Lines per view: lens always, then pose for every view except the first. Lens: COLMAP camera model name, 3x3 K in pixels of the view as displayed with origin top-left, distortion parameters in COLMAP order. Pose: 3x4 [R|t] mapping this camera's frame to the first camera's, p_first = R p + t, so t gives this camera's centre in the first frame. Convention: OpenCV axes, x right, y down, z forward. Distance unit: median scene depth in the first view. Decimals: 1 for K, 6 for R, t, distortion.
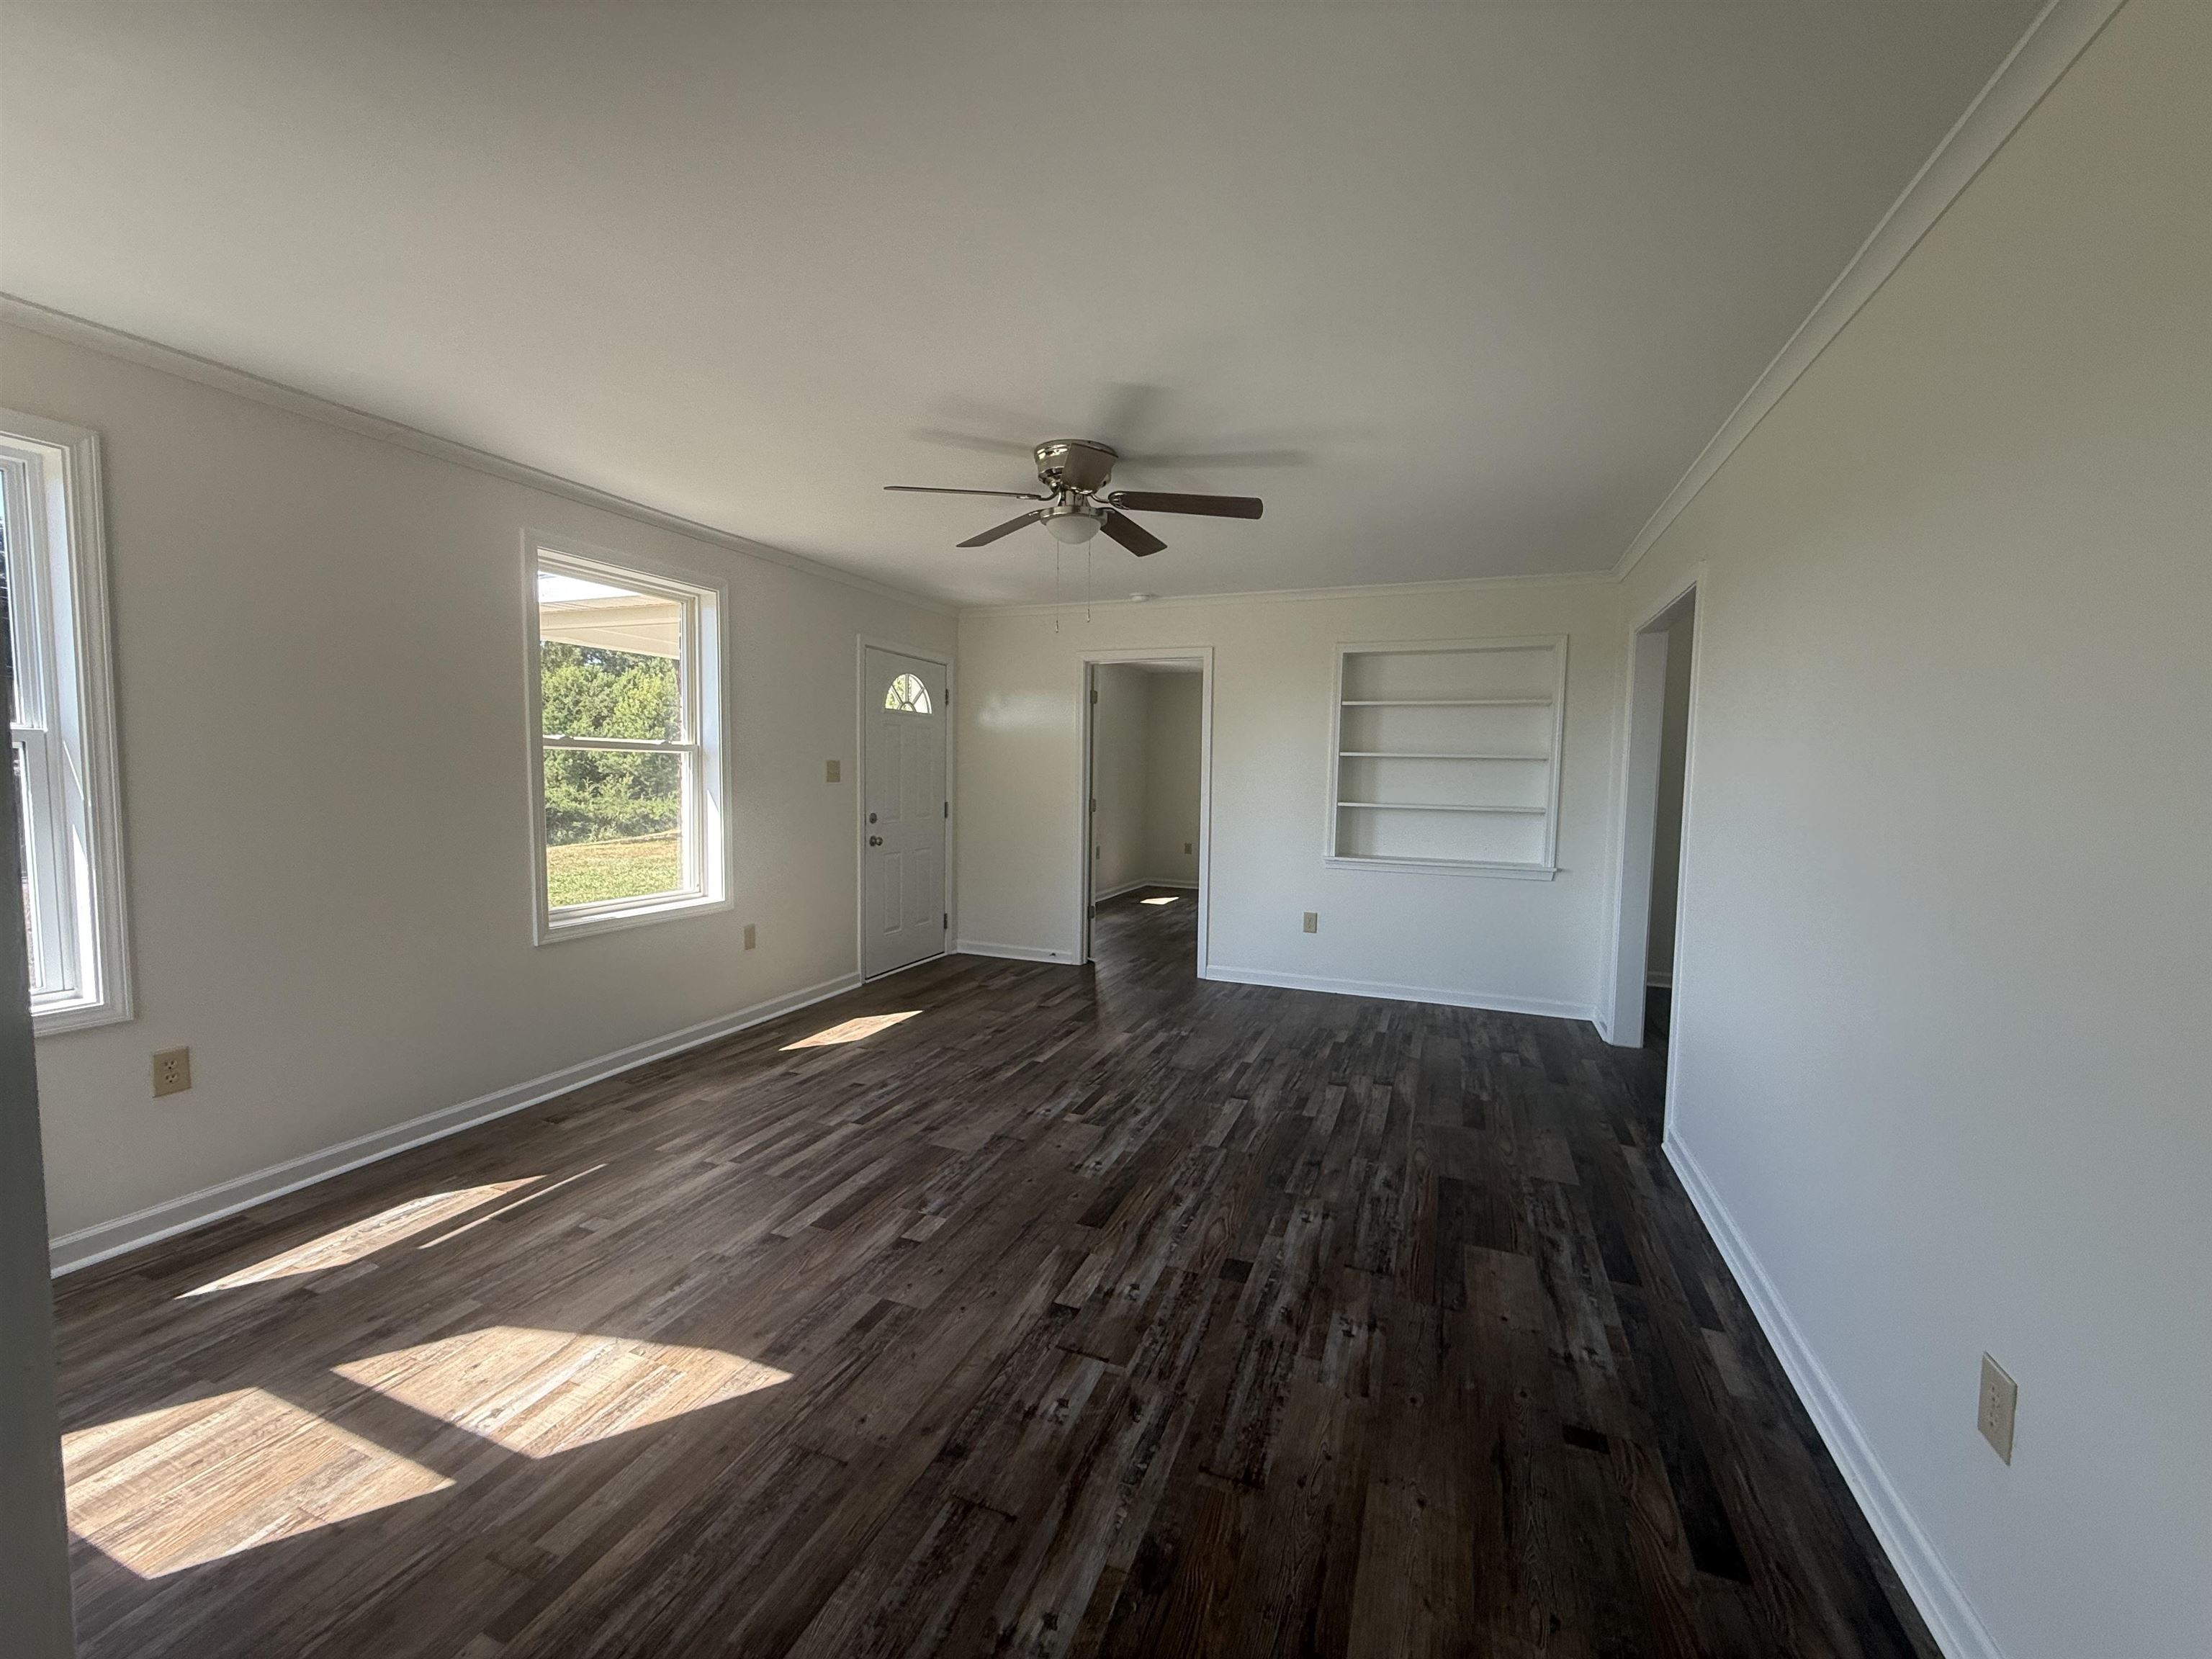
lens RADIAL K [[879.0, 0, 1101.7], [0, 879.0, 818.1], [0, 0, 1]] dist [-0.000508, 0.000028]
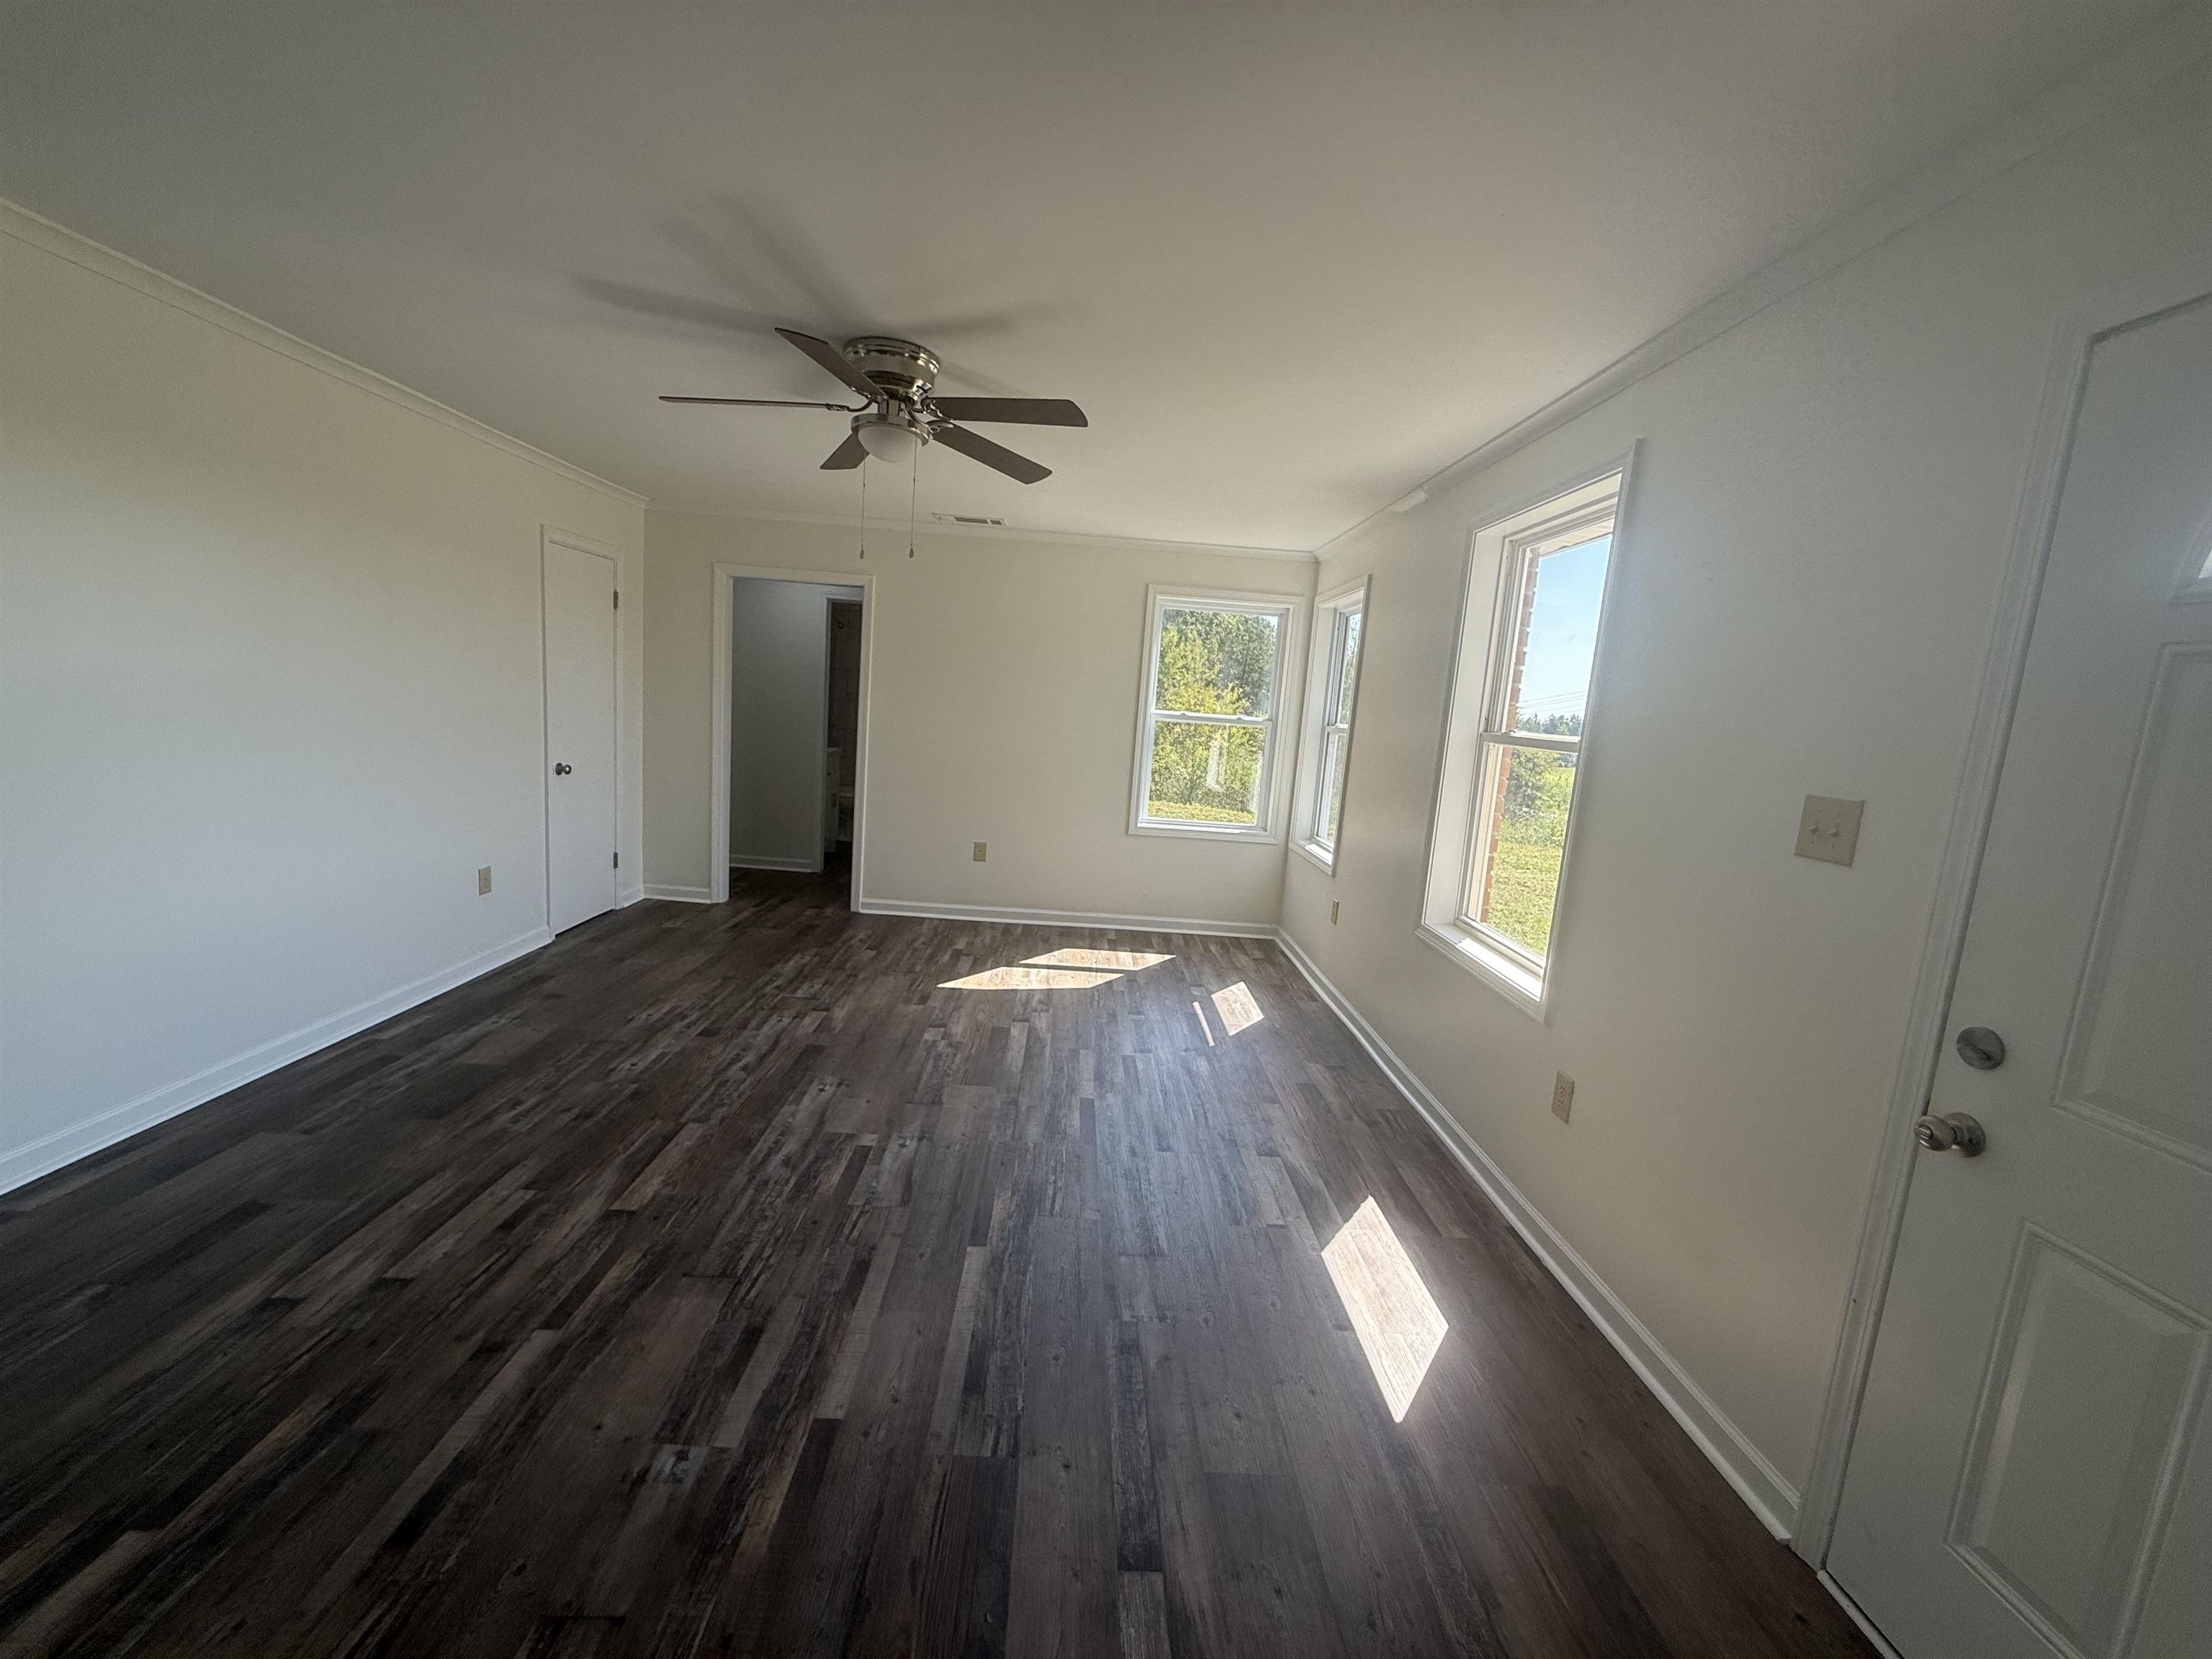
lens RADIAL K [[879.0, 0, 1103.5], [0, 879.0, 836.4], [0, 0, 1]] dist [-0.000508, 0.000028]
pose [[-0.912904, -0.022153, -0.407573, 0.118862], [-0.109991, 0.974941, 0.193373, -0.136787], [0.393076, 0.221360, -0.892464, 1.922827]]
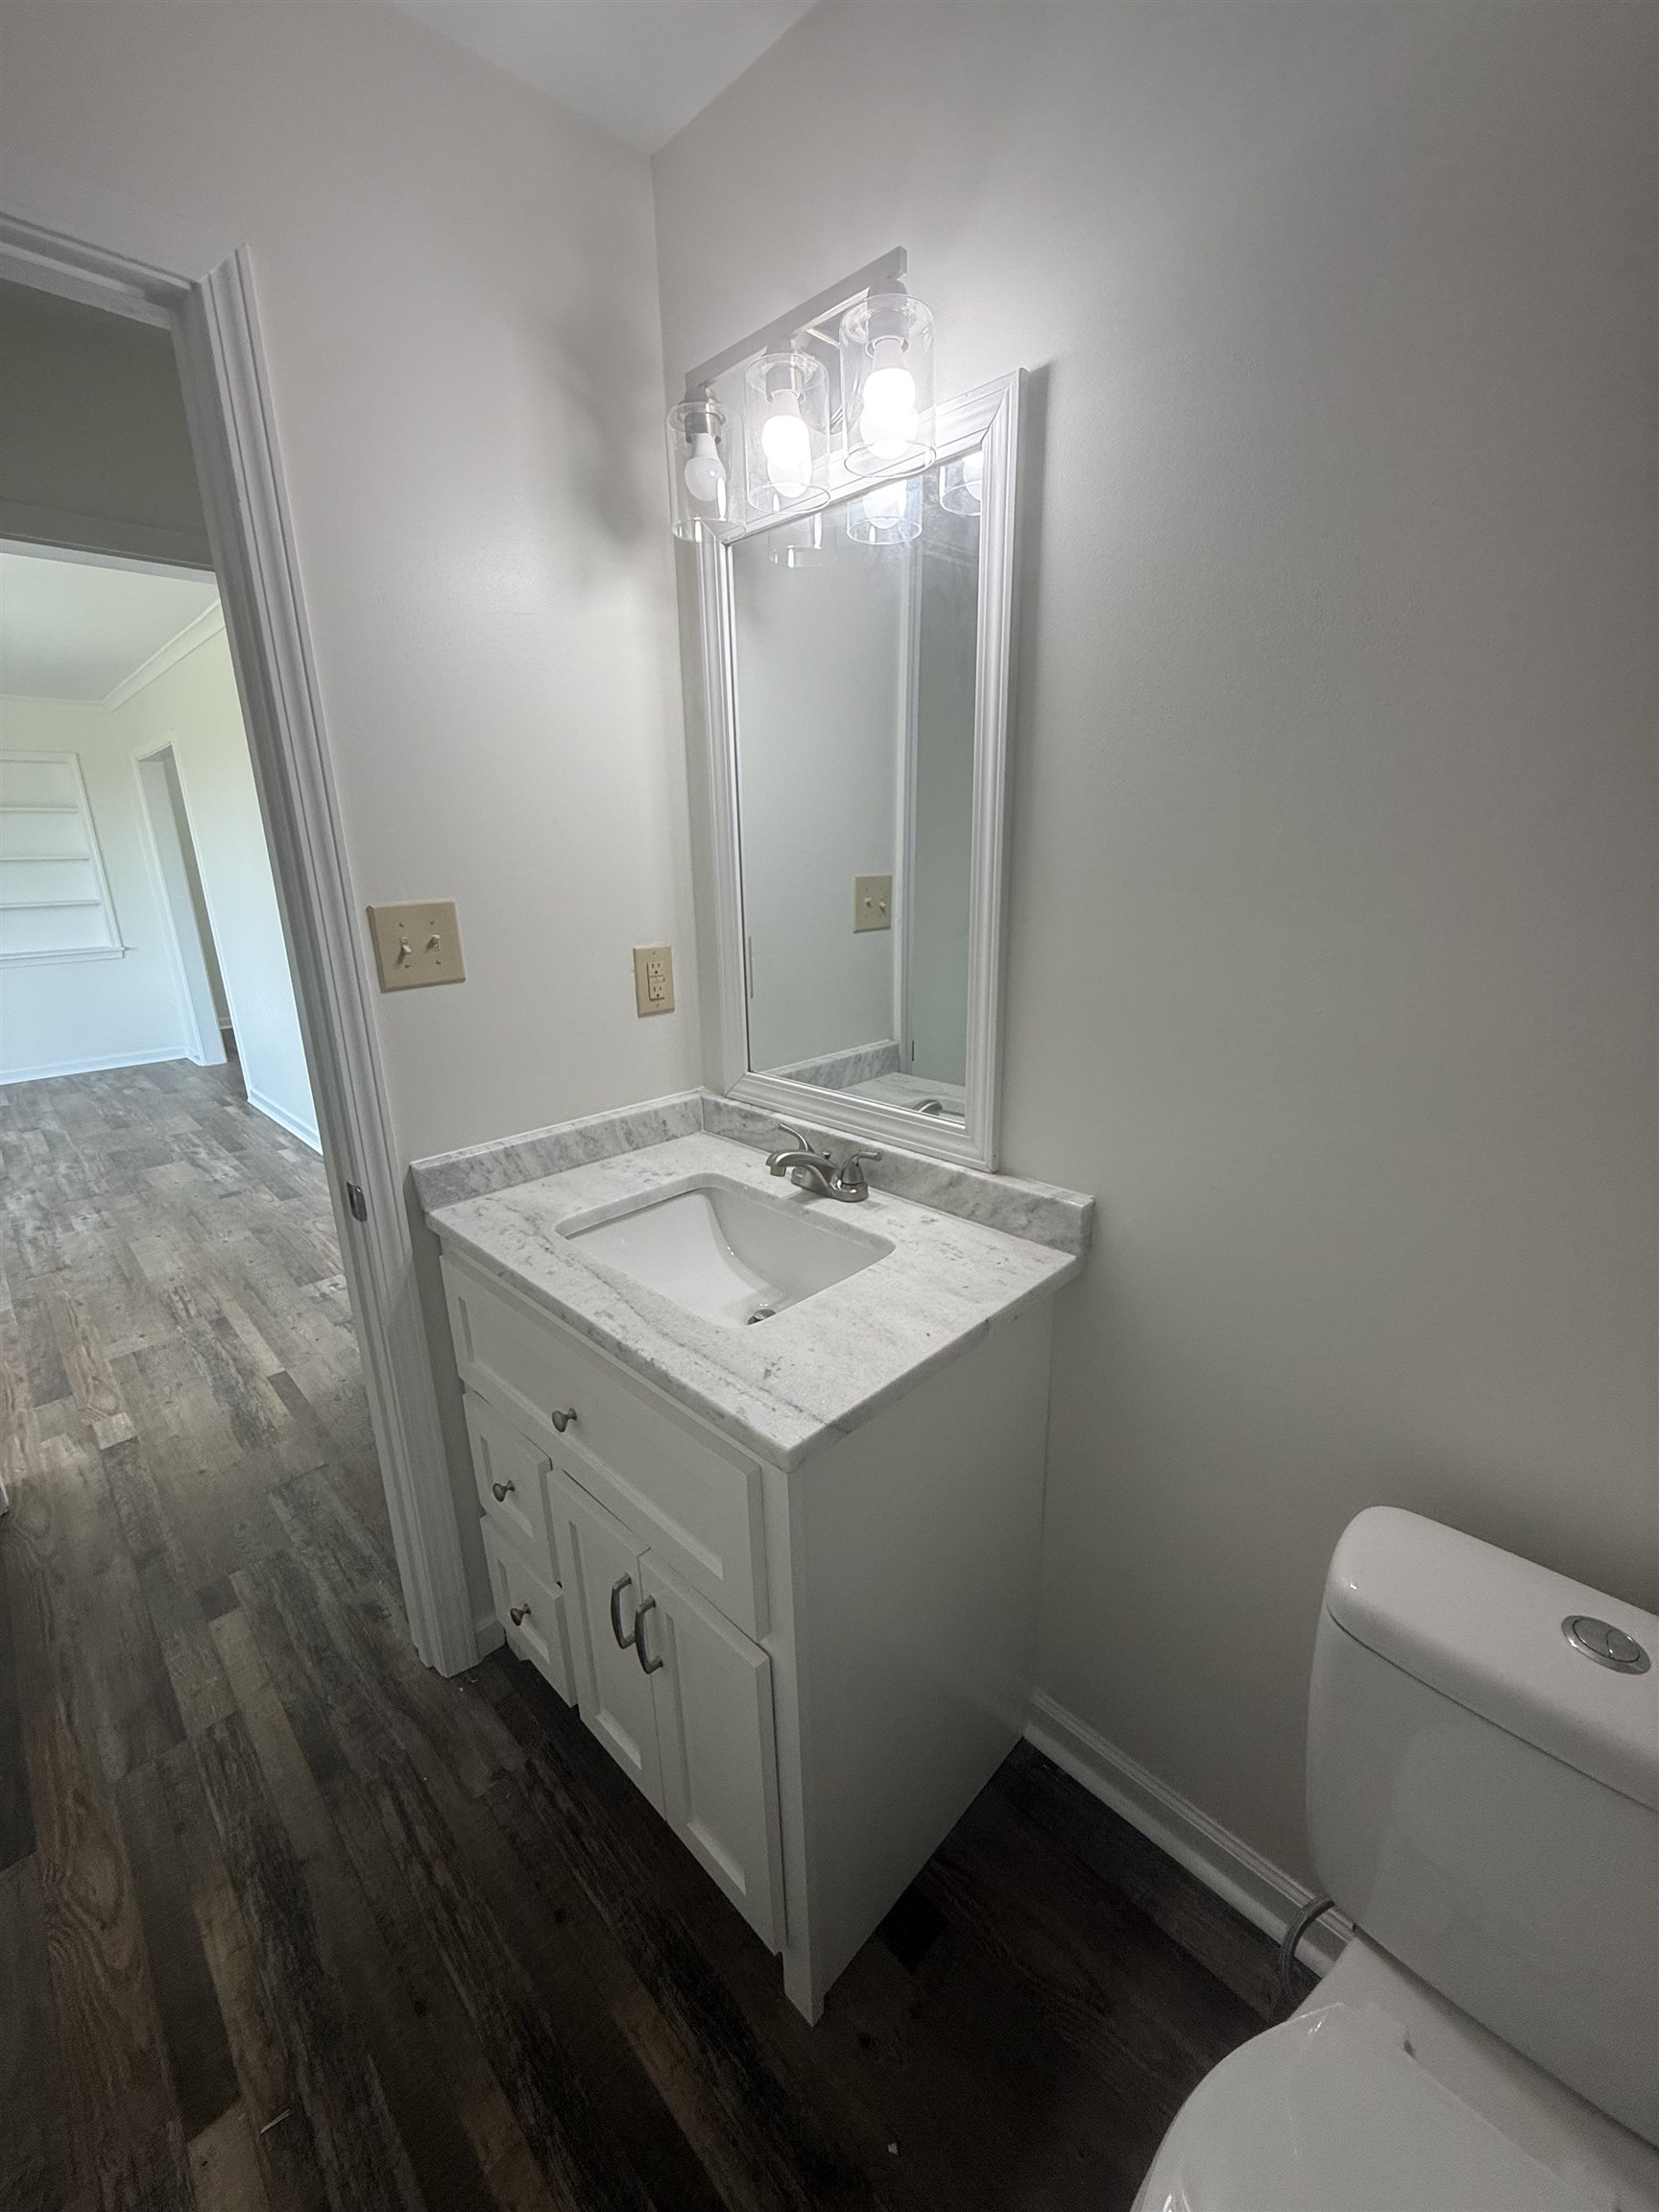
lens RADIAL K [[879.0, 0, 827.3], [0, 879.0, 1119.1], [0, 0, 1]] dist [-0.000508, 0.000028]
pose [[0.395007, -0.299430, 0.868511, -0.395273], [0.078891, 0.952956, 0.292663, 0.006718], [-0.915285, -0.047086, 0.400046, -0.688225]]
